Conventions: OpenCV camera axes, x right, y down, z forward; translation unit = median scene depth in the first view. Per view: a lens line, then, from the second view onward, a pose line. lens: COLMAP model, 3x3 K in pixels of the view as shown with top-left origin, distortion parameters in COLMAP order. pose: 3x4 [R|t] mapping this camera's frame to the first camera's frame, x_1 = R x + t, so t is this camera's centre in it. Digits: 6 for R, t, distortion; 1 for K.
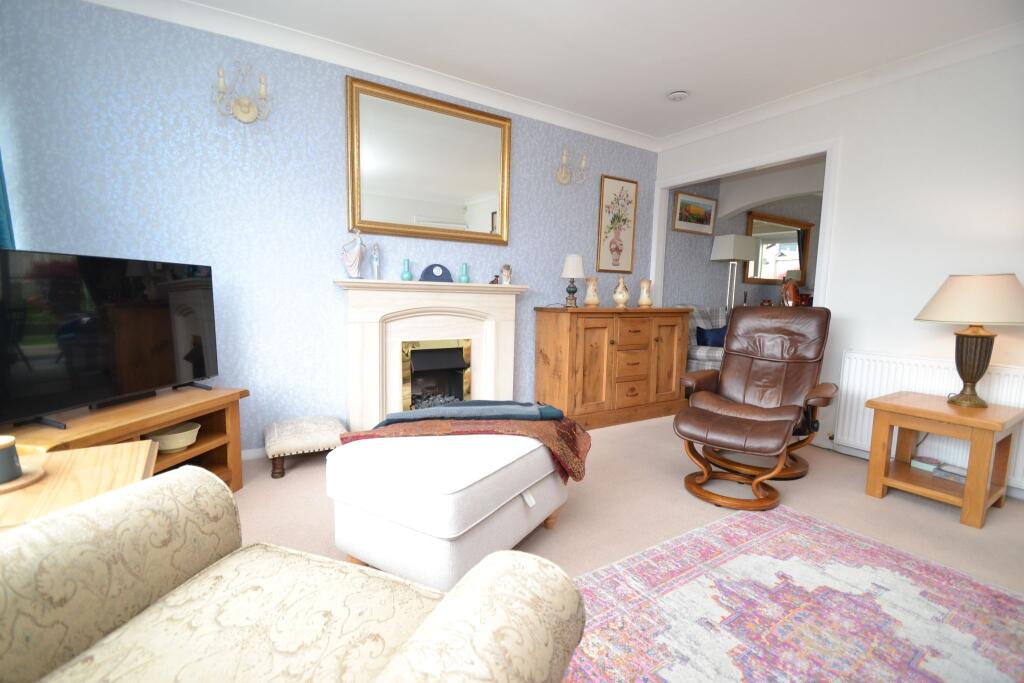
lens RADIAL K [[453.2, 0, 507.0], [0, 453.2, 341.6], [0, 0, 1]] dist [0.015710, -0.017347]
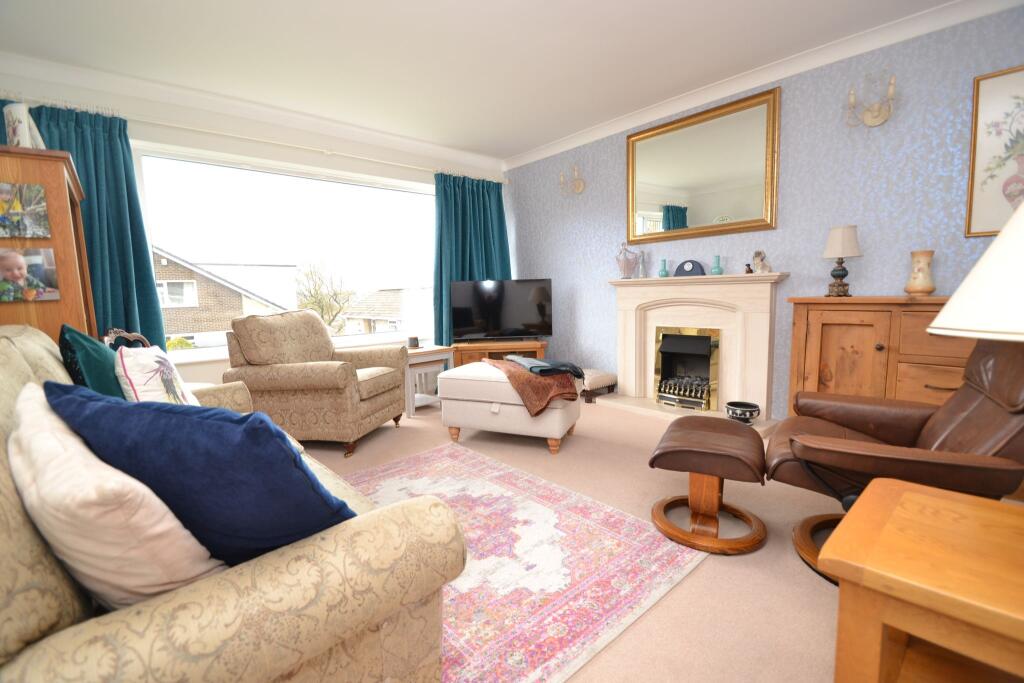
lens RADIAL K [[453.2, 0, 507.0], [0, 453.2, 341.6], [0, 0, 1]] dist [0.015710, -0.017347]
pose [[0.162677, 0.083459, -0.983143, 0.975021], [-0.069472, 0.994912, 0.072962, -0.021747], [0.984231, 0.056432, 0.167647, 0.405958]]
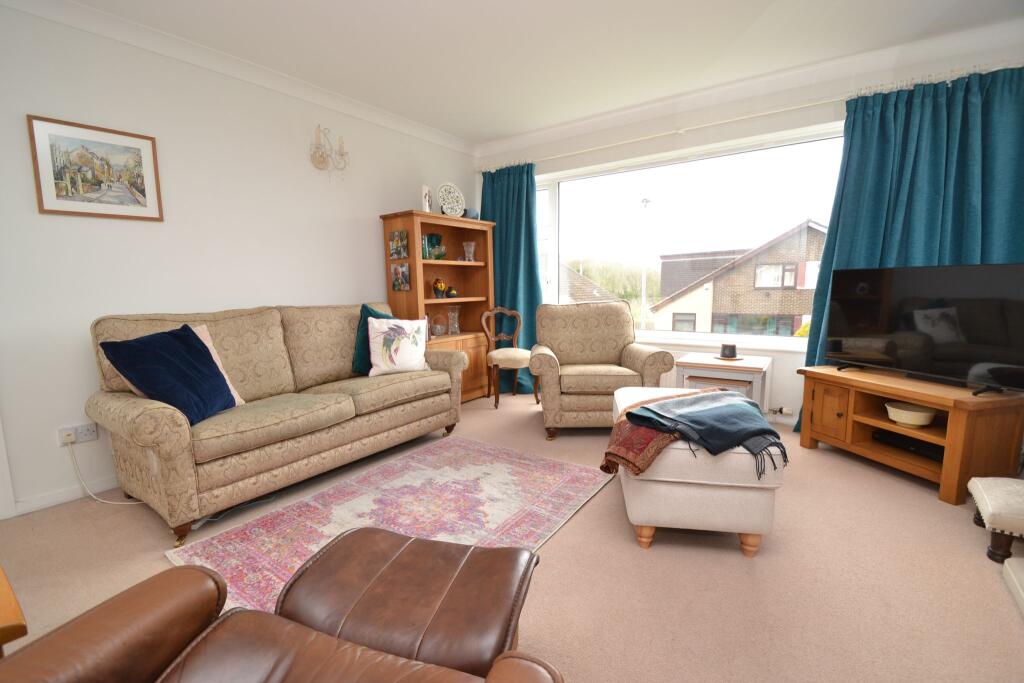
lens RADIAL K [[453.2, 0, 507.0], [0, 453.2, 341.6], [0, 0, 1]] dist [0.015710, -0.017347]
pose [[-0.924602, 0.041969, -0.378616, 0.465807], [-0.042401, 0.976398, 0.211778, -0.124007], [0.378568, 0.211864, -0.901000, 1.115235]]
